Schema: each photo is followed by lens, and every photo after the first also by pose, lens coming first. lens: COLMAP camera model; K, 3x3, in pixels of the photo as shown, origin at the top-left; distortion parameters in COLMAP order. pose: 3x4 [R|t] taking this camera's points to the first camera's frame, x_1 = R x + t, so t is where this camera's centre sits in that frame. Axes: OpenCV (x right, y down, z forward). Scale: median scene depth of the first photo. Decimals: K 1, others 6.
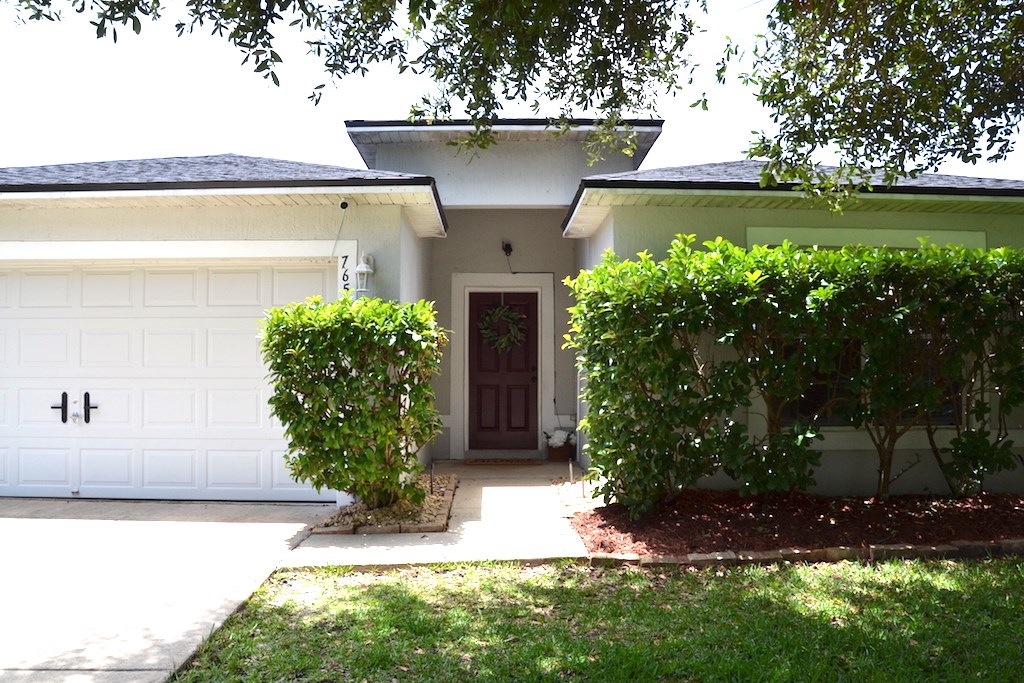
lens RADIAL K [[813.5, 0, 515.8], [0, 813.5, 345.5], [0, 0, 1]] dist [-0.082323, -0.005792]
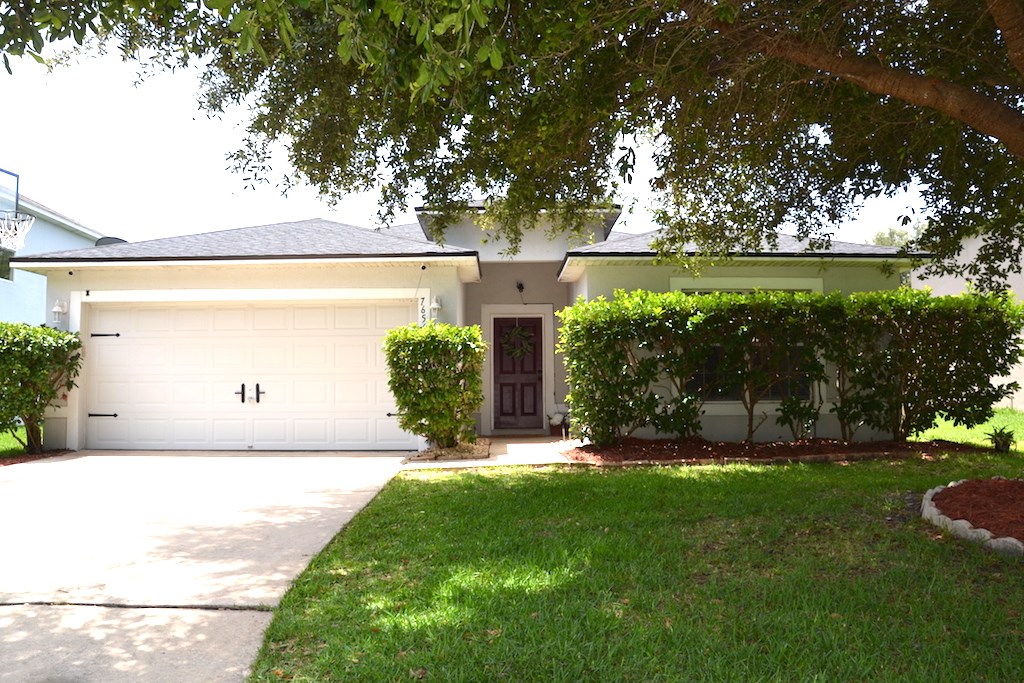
lens RADIAL K [[813.5, 0, 509.1], [0, 813.5, 341.8], [0, 0, 1]] dist [-0.082323, -0.005792]
pose [[0.999824, -0.007523, -0.017182, -0.010260], [0.007008, 0.999529, -0.029873, 0.031725], [0.017399, 0.029747, 0.999406, -0.706499]]
